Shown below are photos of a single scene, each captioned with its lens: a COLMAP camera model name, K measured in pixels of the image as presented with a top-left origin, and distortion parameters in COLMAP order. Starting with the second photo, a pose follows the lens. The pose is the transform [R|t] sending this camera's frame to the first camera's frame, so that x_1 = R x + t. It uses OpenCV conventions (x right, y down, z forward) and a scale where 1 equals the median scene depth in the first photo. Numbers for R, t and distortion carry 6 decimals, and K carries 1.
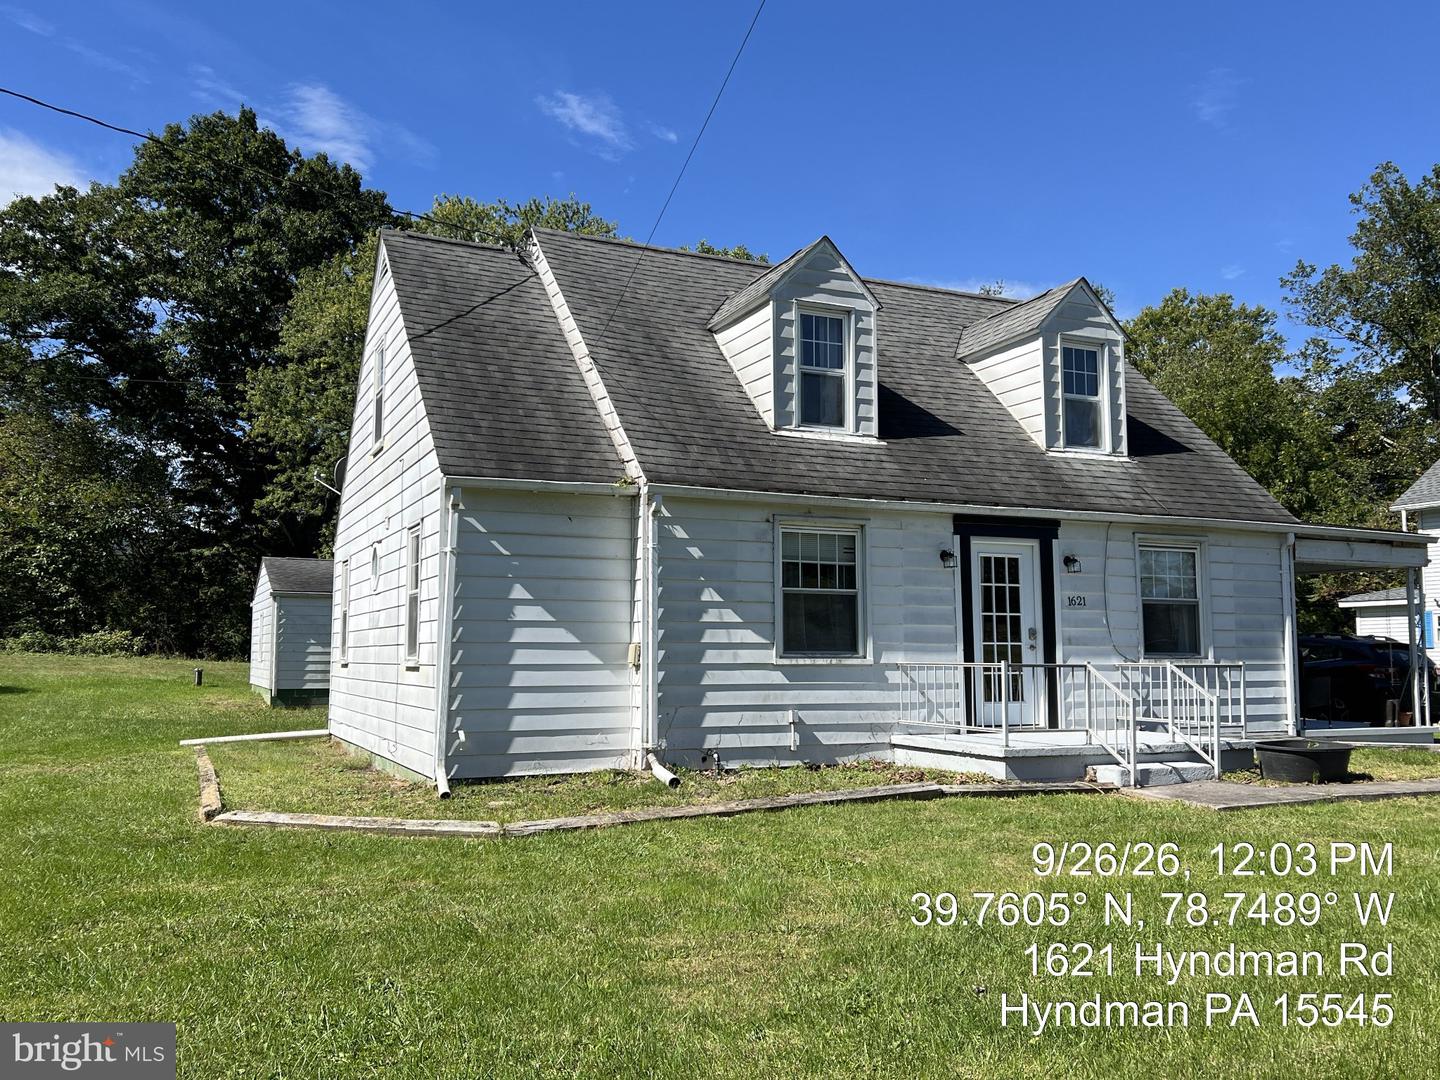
lens RADIAL K [[1214.8, 0, 718.5], [0, 1214.8, 538.4], [0, 0, 1]] dist [0.045154, -0.003413]
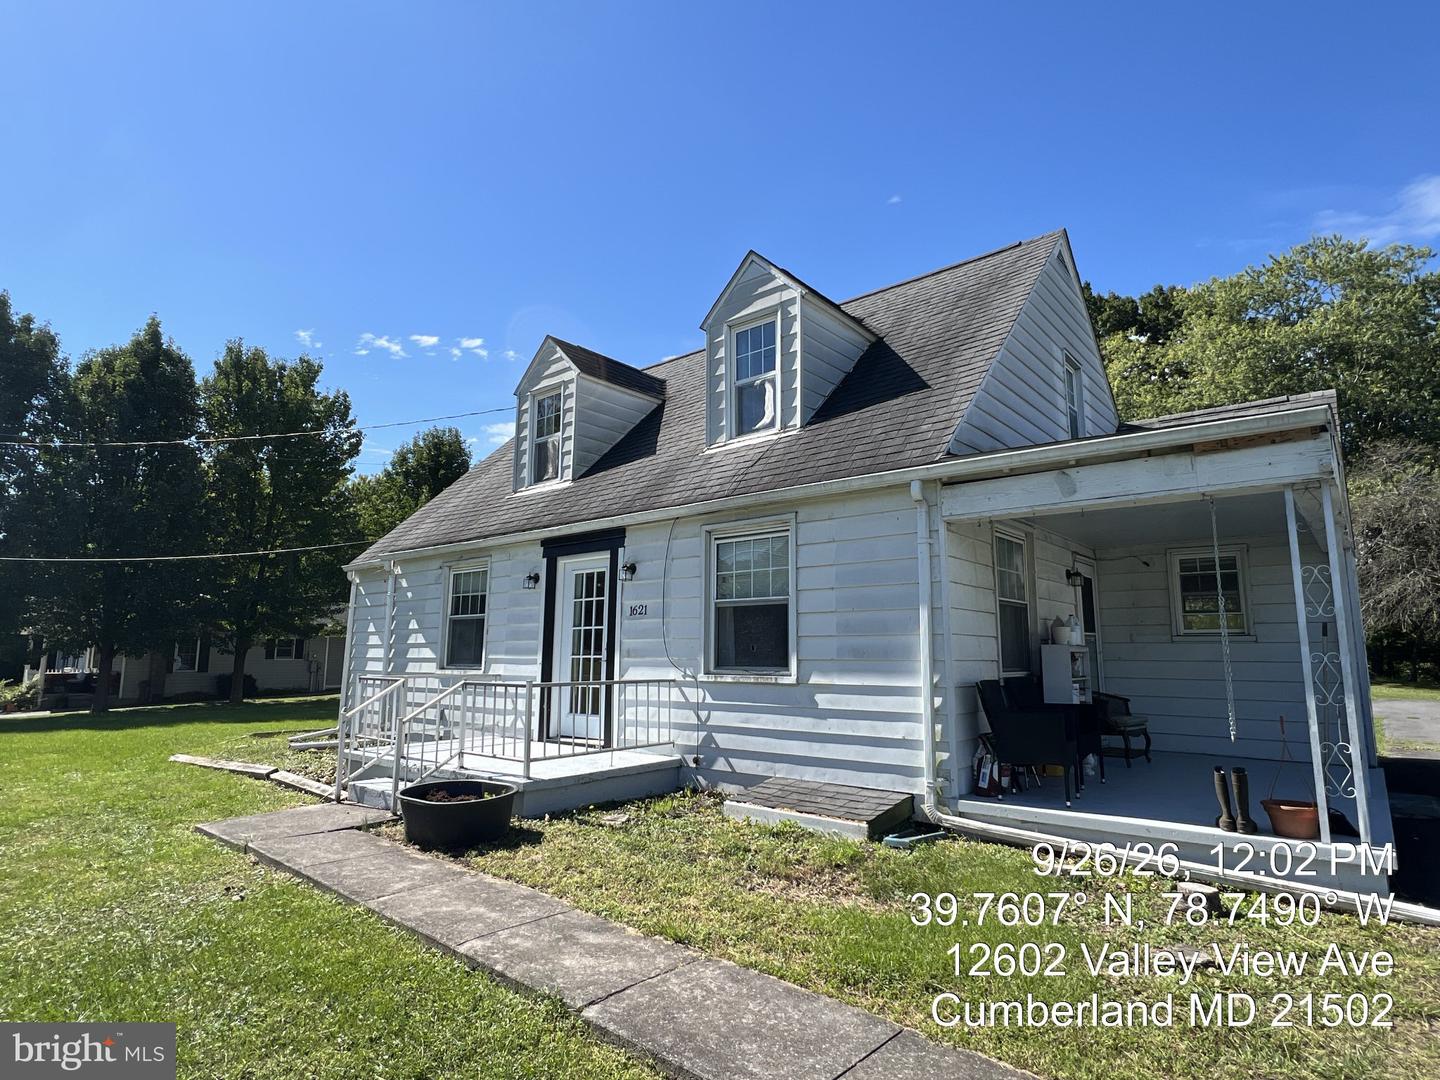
lens RADIAL K [[780.7, 0, 720.6], [0, 780.7, 538.3], [0, 0, 1]] dist [0.004130, 0.000052]
pose [[0.435258, -0.140929, -0.889207, 0.857490], [0.077060, 0.989880, -0.119165, 0.072839], [0.897002, -0.016654, 0.441713, 0.797029]]
